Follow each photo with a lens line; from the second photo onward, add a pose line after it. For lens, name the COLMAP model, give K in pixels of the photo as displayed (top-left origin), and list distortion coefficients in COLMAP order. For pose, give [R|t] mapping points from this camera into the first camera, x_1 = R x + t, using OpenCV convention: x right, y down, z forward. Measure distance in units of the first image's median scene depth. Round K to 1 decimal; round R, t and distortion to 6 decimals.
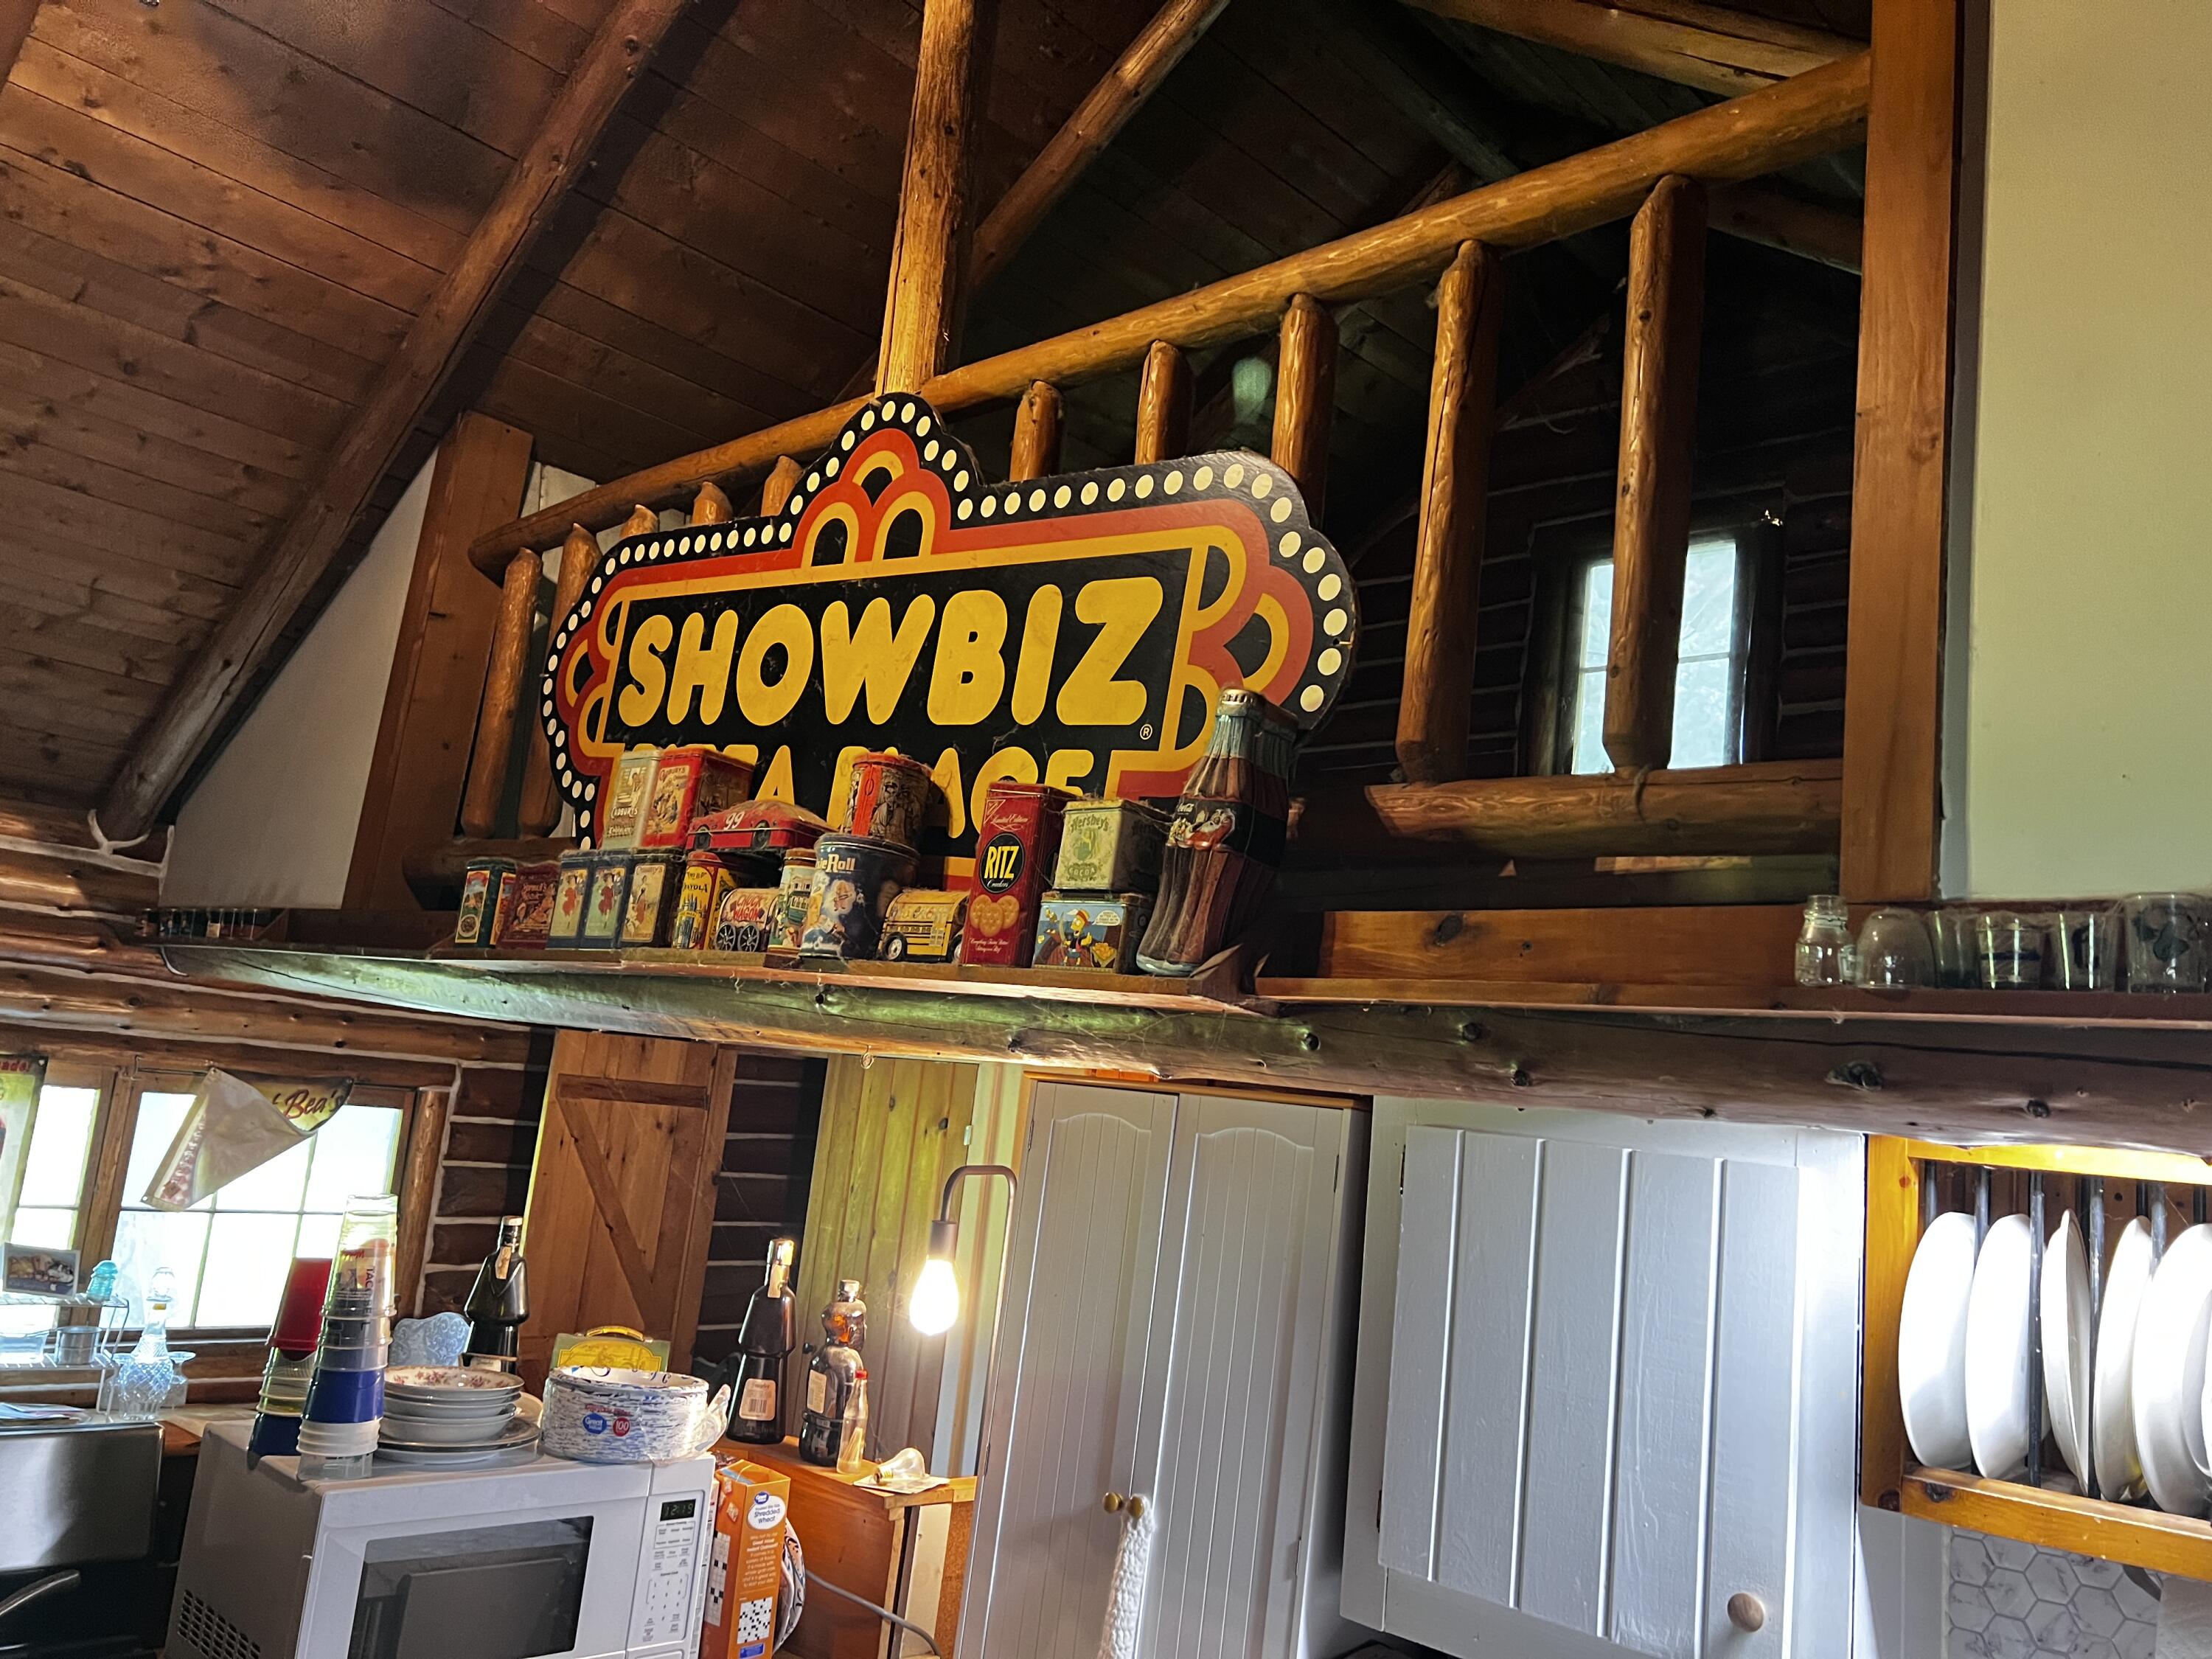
lens RADIAL K [[1693.3, 0, 1103.7], [0, 1693.3, 842.2], [0, 0, 1]] dist [0.035734, -0.003179]
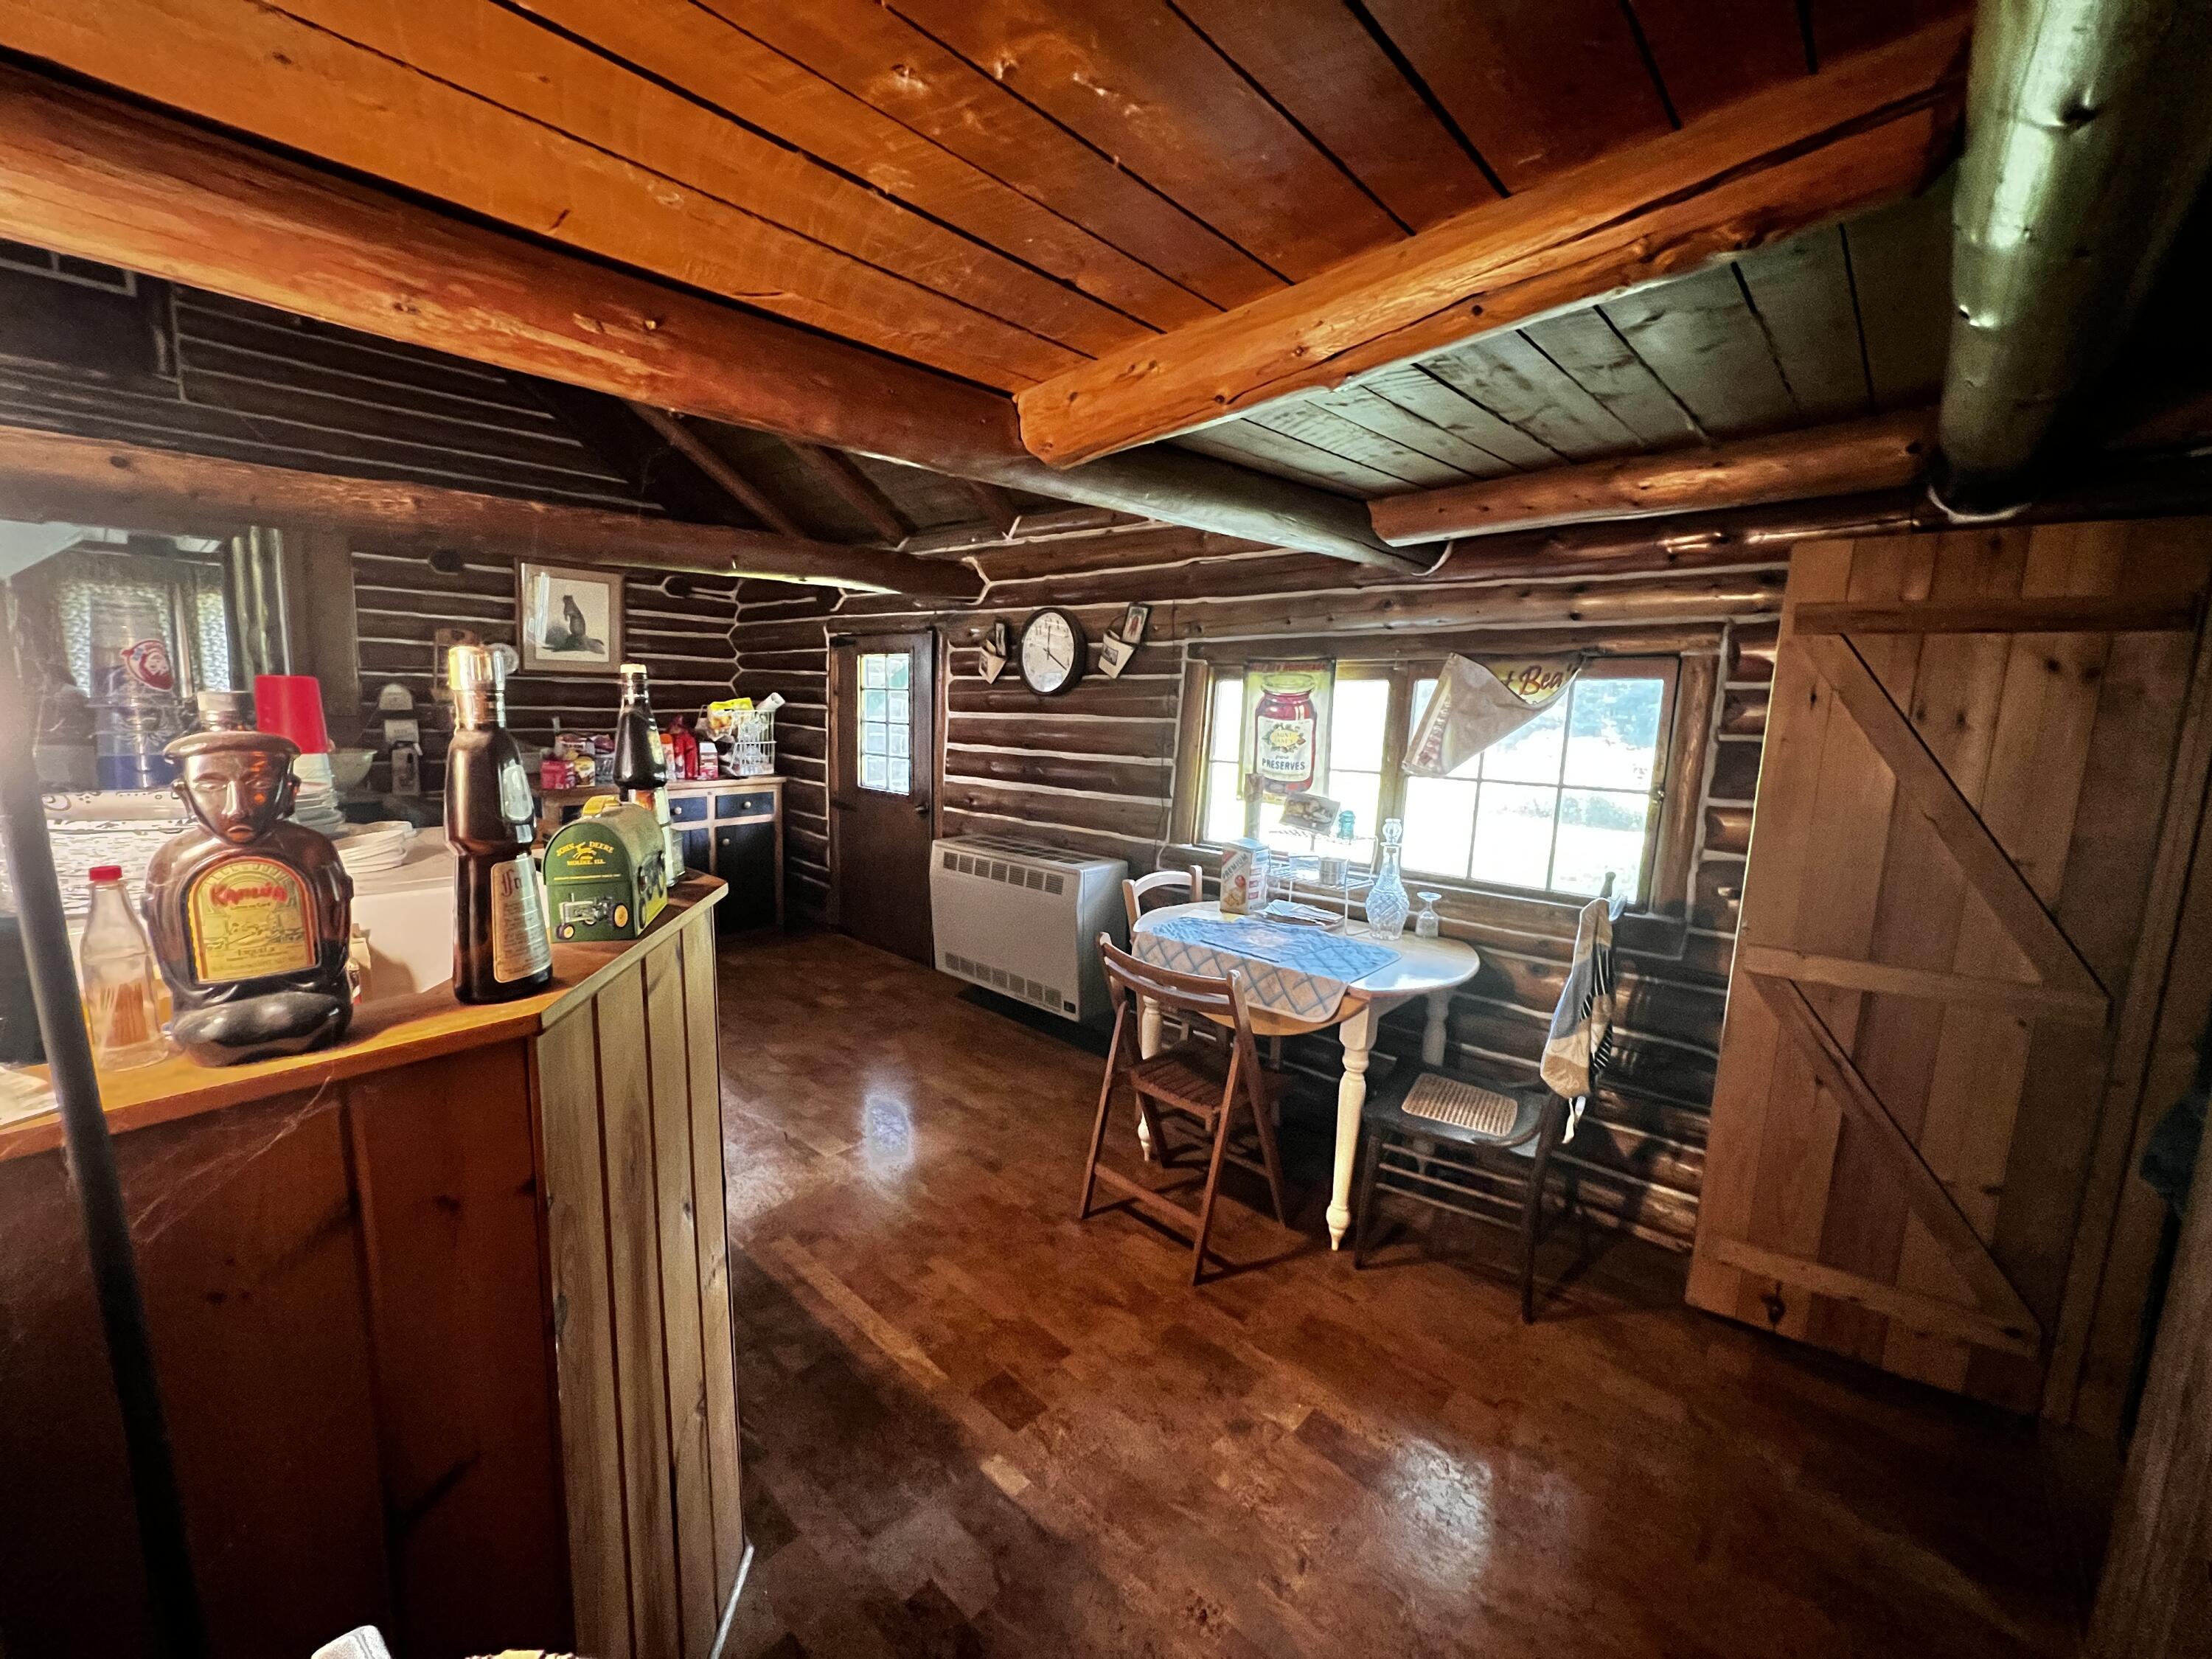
lens RADIAL K [[883.6, 0, 1103.9], [0, 883.6, 826.1], [0, 0, 1]] dist [-0.000275, 0.000058]
pose [[0.028980, 0.039936, -0.998782, 0.057876], [0.136975, 0.989617, 0.043544, 0.186304], [0.990151, -0.138070, 0.023209, 0.736974]]
